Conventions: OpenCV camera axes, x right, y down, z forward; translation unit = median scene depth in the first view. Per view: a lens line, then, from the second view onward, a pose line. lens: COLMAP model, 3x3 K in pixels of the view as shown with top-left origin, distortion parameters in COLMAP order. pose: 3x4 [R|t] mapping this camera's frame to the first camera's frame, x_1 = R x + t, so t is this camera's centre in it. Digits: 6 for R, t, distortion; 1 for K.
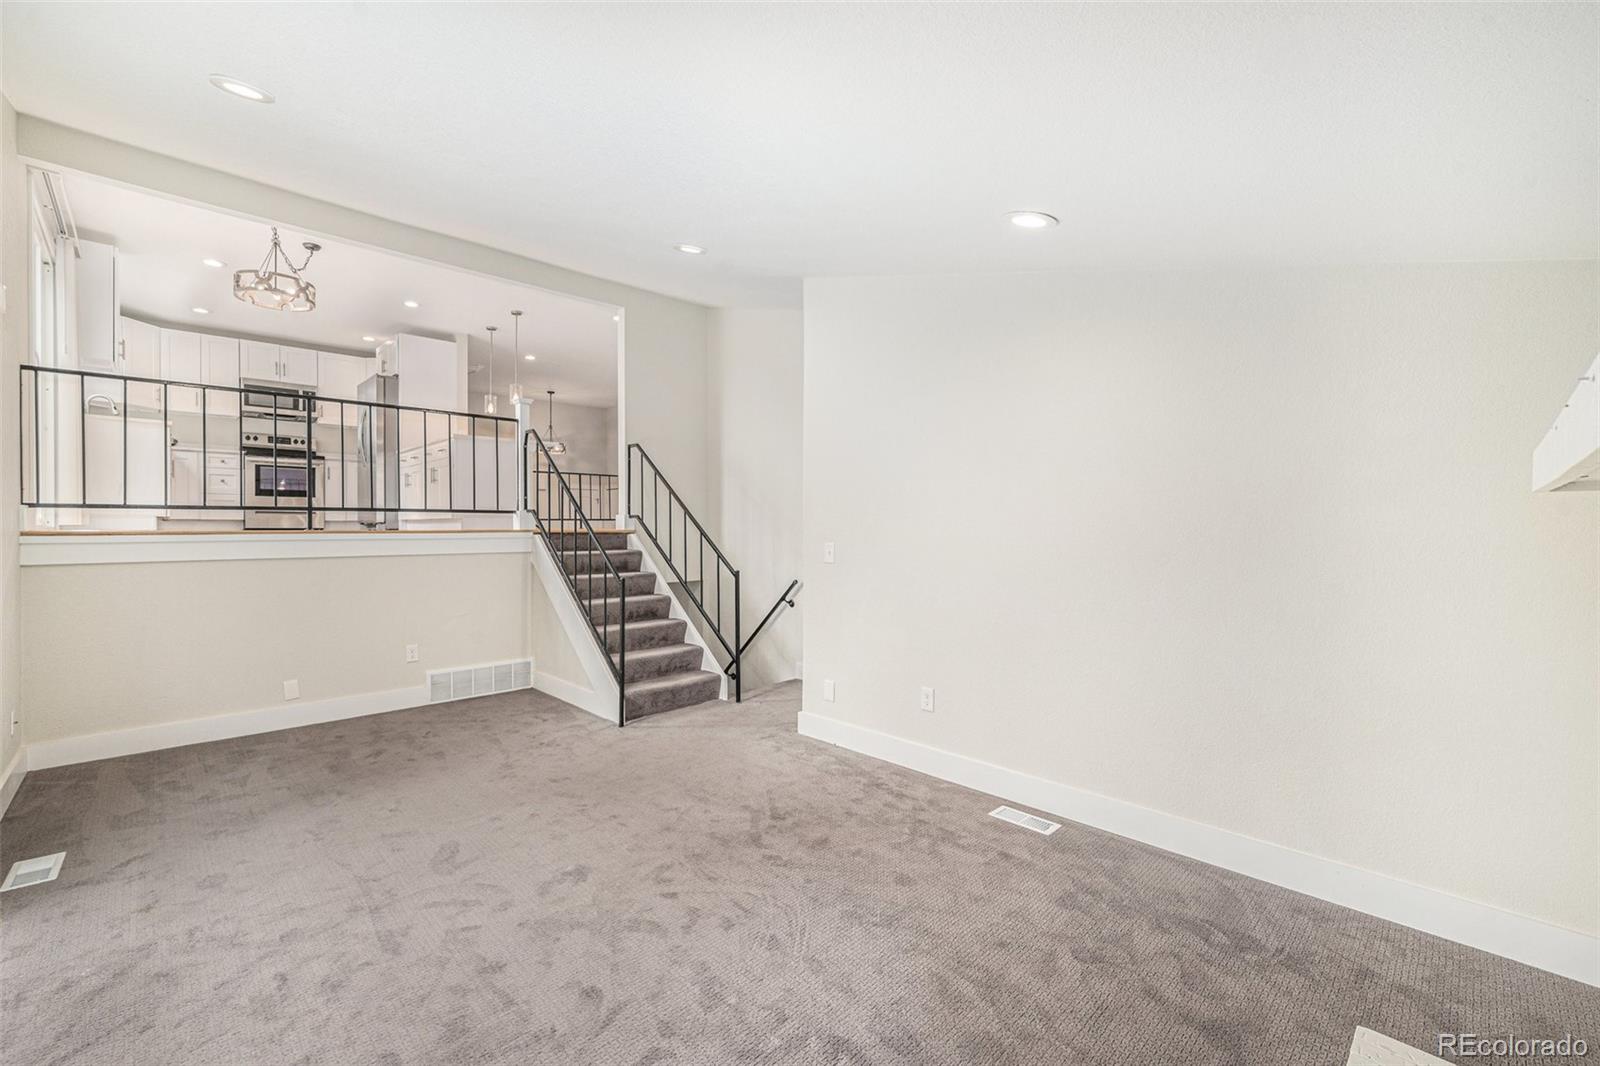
lens RADIAL K [[662.3, 0, 804.2], [0, 662.3, 526.8], [0, 0, 1]] dist [-0.001286, -0.000167]
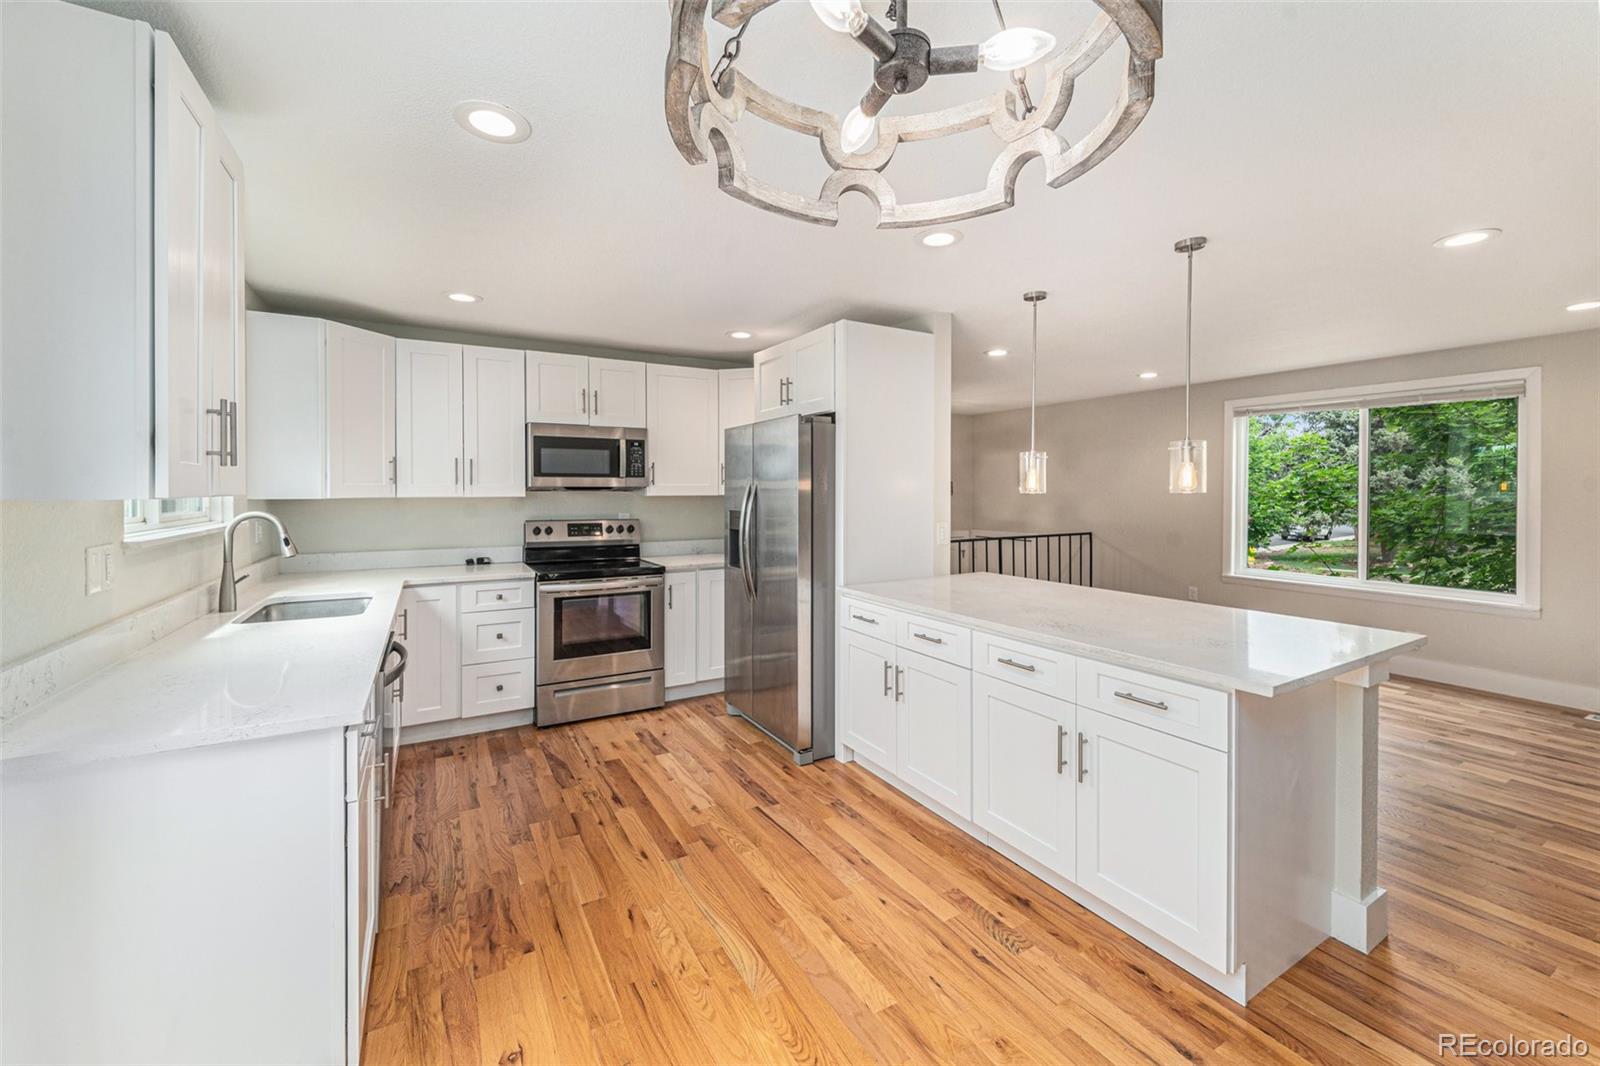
lens RADIAL K [[629.5, 0, 811.3], [0, 629.5, 485.3], [0, 0, 1]] dist [0.003003, -0.000369]
pose [[0.972360, 0.001859, -0.233481, -0.501956], [-0.001795, 0.999998, 0.000484, -0.171568], [0.233481, -0.000051, 0.972361, 0.551372]]
